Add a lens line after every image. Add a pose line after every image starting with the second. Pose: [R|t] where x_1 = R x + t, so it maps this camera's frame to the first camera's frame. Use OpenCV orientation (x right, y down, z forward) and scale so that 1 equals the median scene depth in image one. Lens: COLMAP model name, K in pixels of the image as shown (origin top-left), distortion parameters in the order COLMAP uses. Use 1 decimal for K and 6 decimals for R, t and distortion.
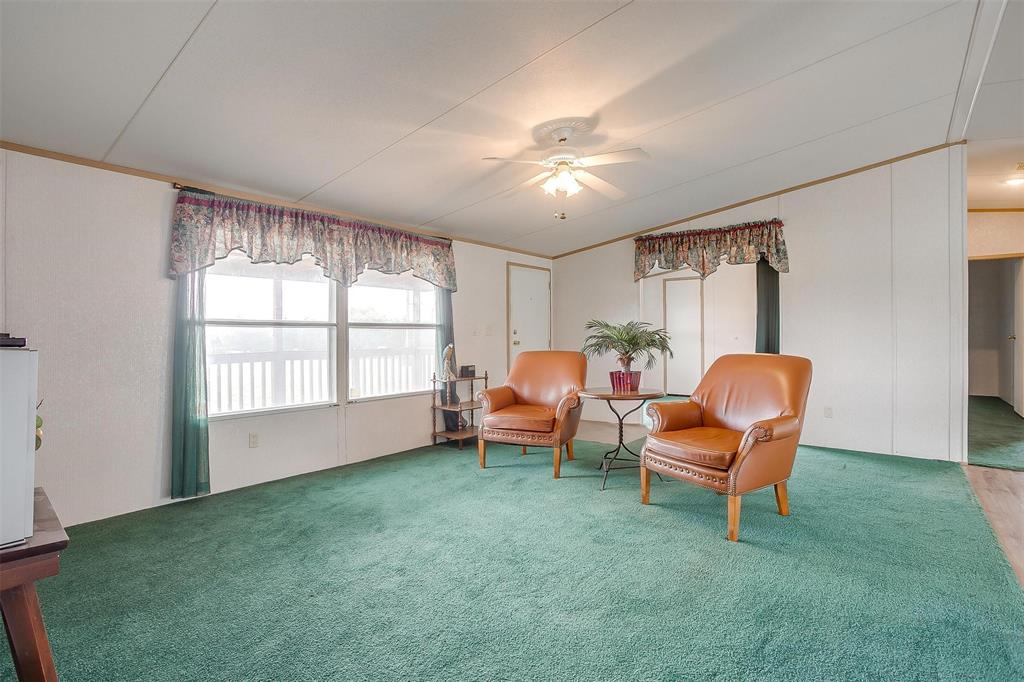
lens RADIAL K [[507.2, 0, 512.0], [0, 507.2, 341.0], [0, 0, 1]] dist [-0.038668, 0.000455]
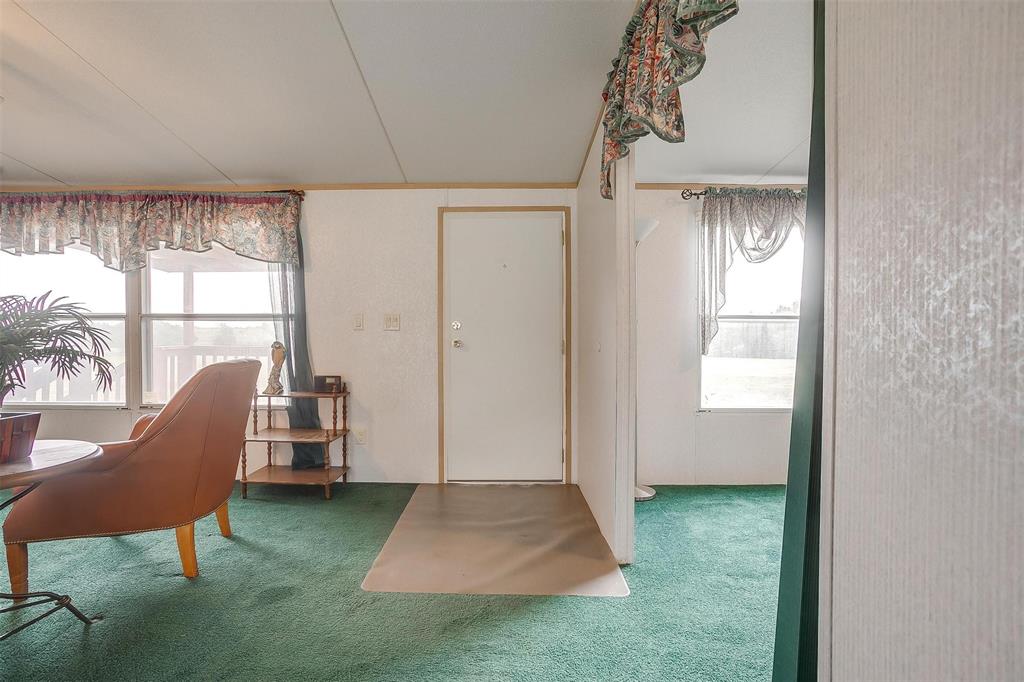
lens RADIAL K [[511.2, 0, 512.0], [0, 511.2, 341.0], [0, 0, 1]] dist [0.027762, 0.000328]
pose [[0.571097, 0.023652, -0.820542, 0.674144], [-0.015121, 0.999718, 0.018292, -0.014543], [0.820743, 0.001961, 0.571294, 0.905436]]
